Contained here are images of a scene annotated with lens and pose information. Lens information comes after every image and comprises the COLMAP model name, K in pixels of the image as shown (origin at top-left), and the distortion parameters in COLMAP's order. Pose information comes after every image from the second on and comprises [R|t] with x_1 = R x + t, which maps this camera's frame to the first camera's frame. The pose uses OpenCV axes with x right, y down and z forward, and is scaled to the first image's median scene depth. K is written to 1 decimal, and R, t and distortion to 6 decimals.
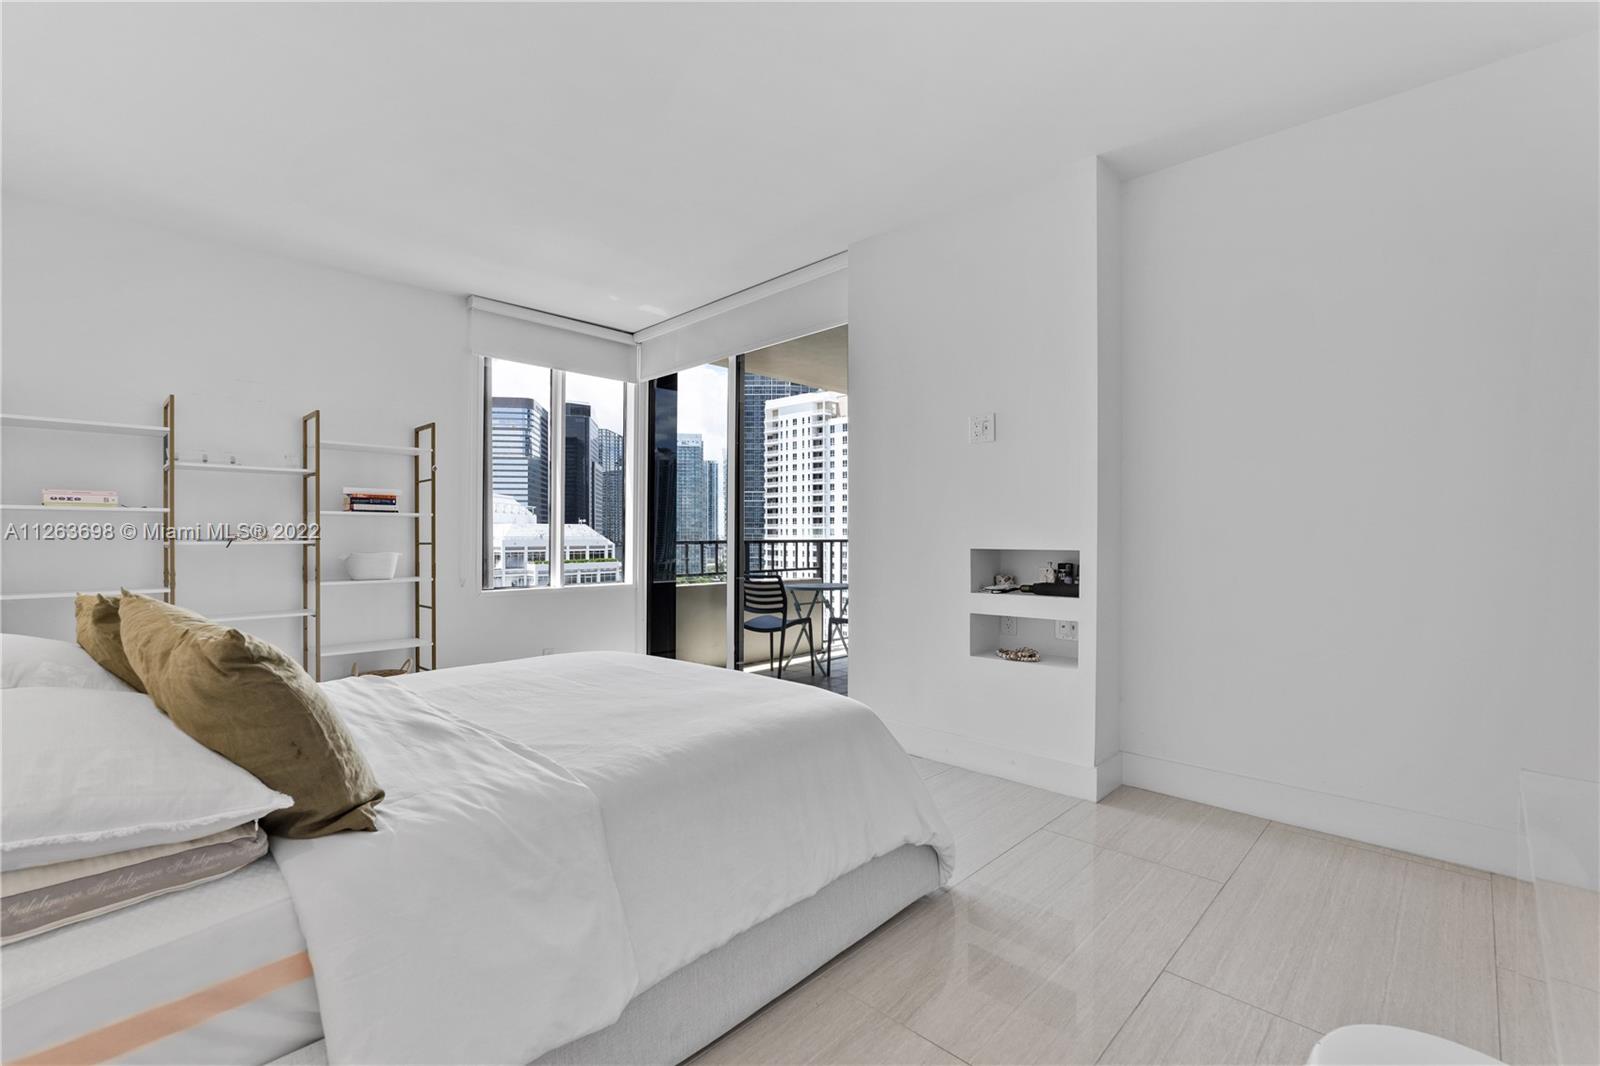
lens RADIAL K [[709.2, 0, 801.0], [0, 709.2, 536.9], [0, 0, 1]] dist [-0.000037, 0.000015]
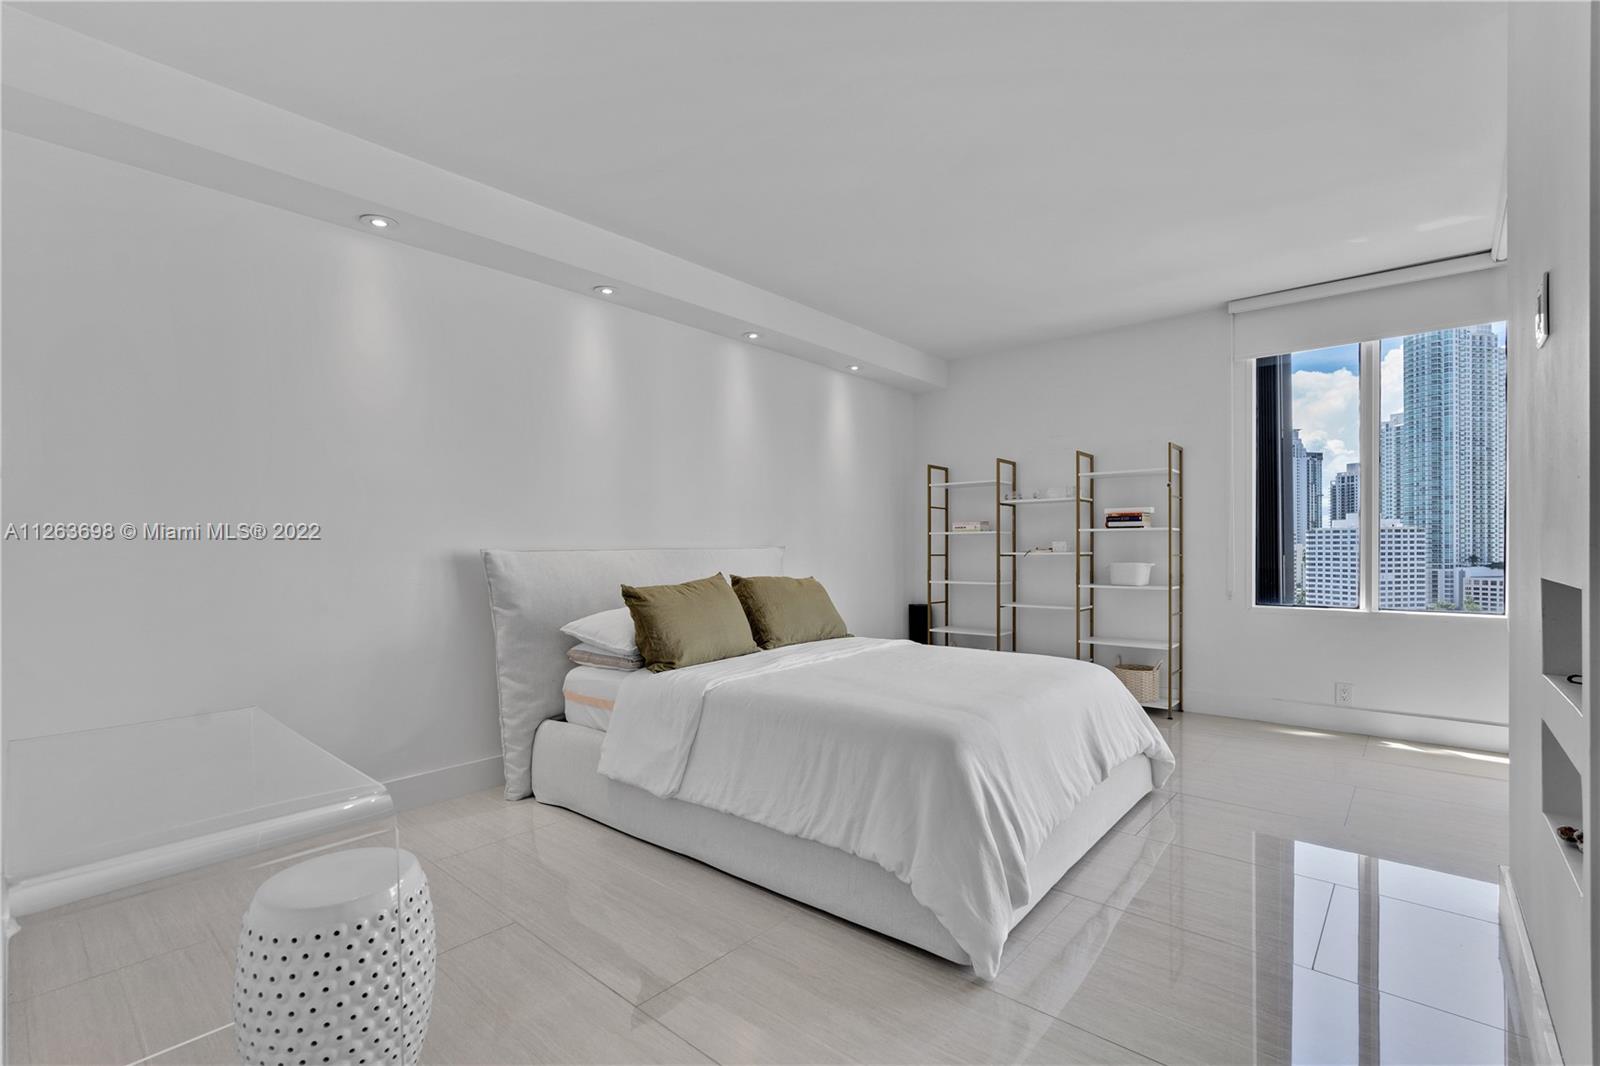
lens RADIAL K [[715.0, 0, 794.7], [0, 715.0, 537.8], [0, 0, 1]] dist [-0.016192, 0.006386]
pose [[0.051020, -0.014148, -0.998597, 0.544955], [0.002375, 0.999899, -0.014045, -0.003664], [0.998695, -0.001655, 0.051049, 0.396305]]
